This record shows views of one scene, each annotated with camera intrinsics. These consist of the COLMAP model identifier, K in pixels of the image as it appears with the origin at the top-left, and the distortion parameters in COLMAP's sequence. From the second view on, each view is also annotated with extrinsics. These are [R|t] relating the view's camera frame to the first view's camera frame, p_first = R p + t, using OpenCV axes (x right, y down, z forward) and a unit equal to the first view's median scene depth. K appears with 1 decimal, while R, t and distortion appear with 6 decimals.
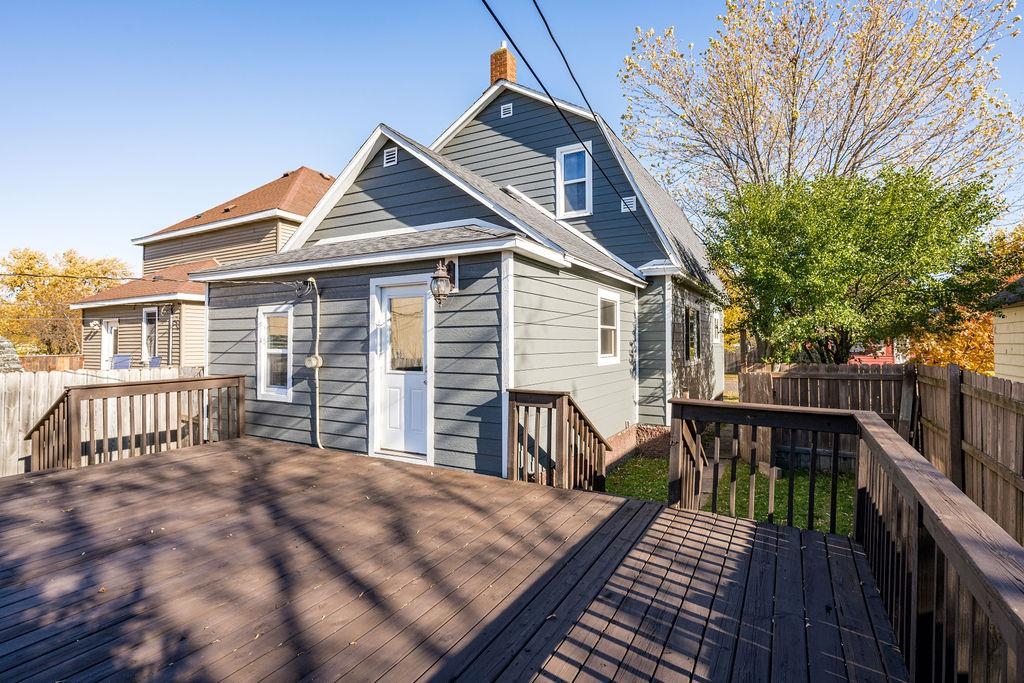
lens RADIAL K [[488.7, 0, 503.3], [0, 488.7, 342.8], [0, 0, 1]] dist [0.000214, 0.002431]
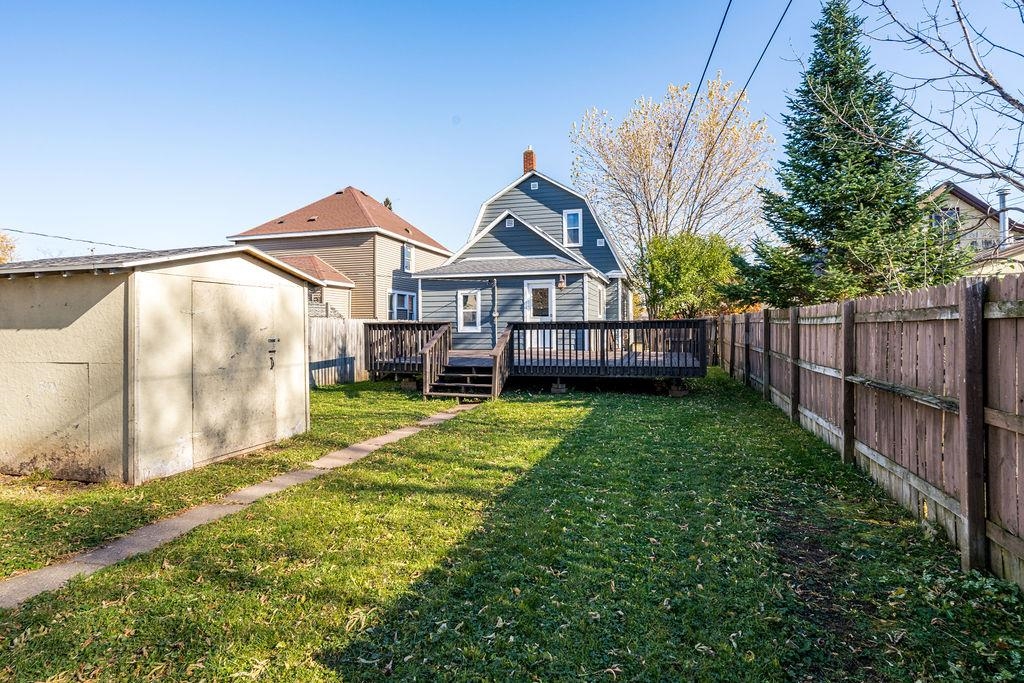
lens RADIAL K [[488.7, 0, 522.5], [0, 488.7, 337.9], [0, 0, 1]] dist [0.000214, 0.002431]
pose [[0.967975, -0.010215, 0.250838, -0.851475], [0.004373, 0.999706, 0.023839, 0.097433], [-0.251008, -0.021979, 0.967735, -1.339431]]
